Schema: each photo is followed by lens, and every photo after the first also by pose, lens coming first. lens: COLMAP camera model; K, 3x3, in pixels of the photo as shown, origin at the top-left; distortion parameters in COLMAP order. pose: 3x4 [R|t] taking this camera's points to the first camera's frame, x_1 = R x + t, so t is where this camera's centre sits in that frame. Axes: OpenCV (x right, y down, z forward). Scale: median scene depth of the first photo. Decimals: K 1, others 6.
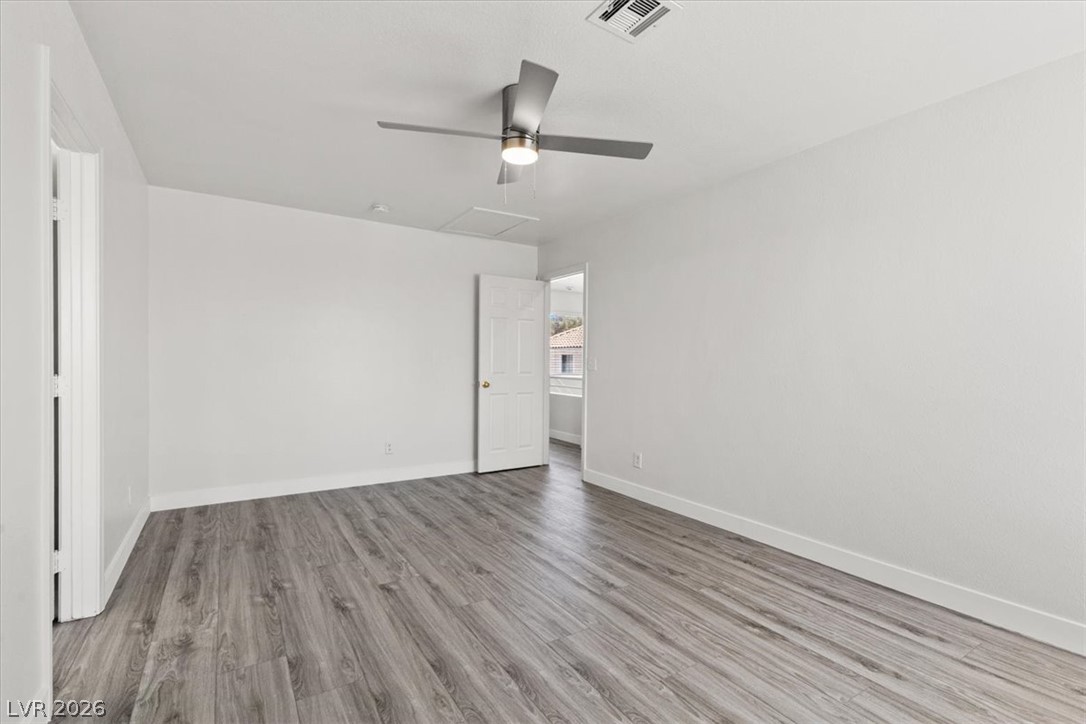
lens RADIAL K [[486.4, 0, 551.0], [0, 486.4, 357.7], [0, 0, 1]] dist [0.001982, 0.000846]
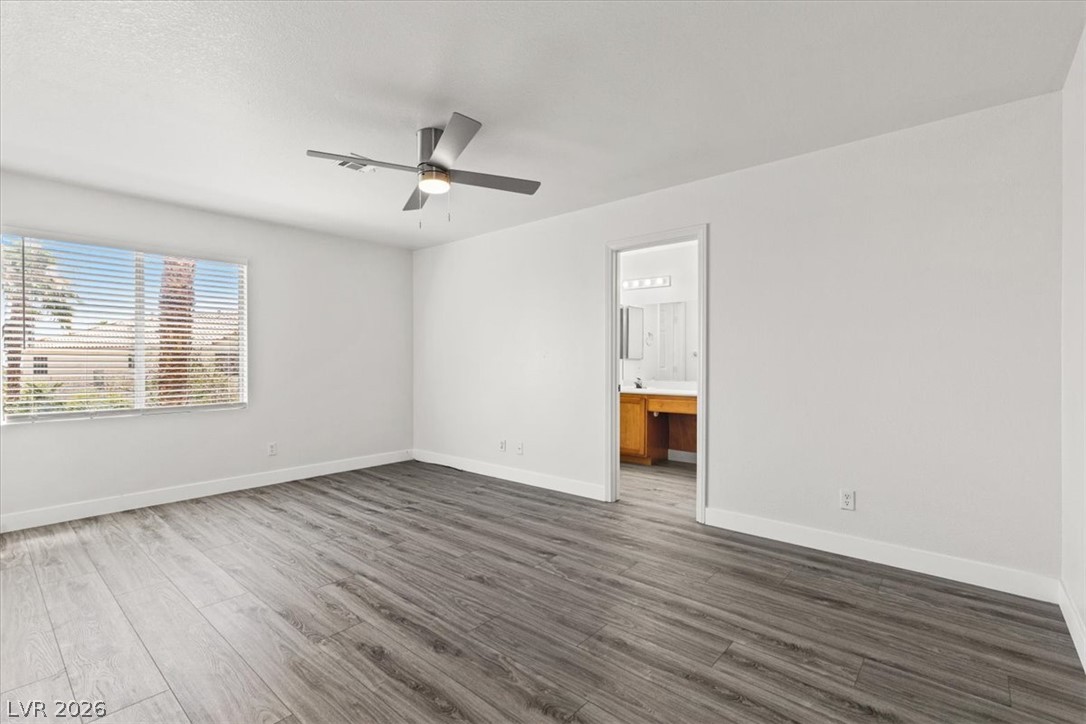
lens RADIAL K [[486.4, 0, 539.1], [0, 486.4, 366.9], [0, 0, 1]] dist [0.001982, 0.000846]
pose [[-0.963804, -0.007928, -0.266495, 0.000296], [-0.007486, 0.999968, -0.002675, 0.022087], [0.266508, -0.000583, -0.963832, 2.003474]]
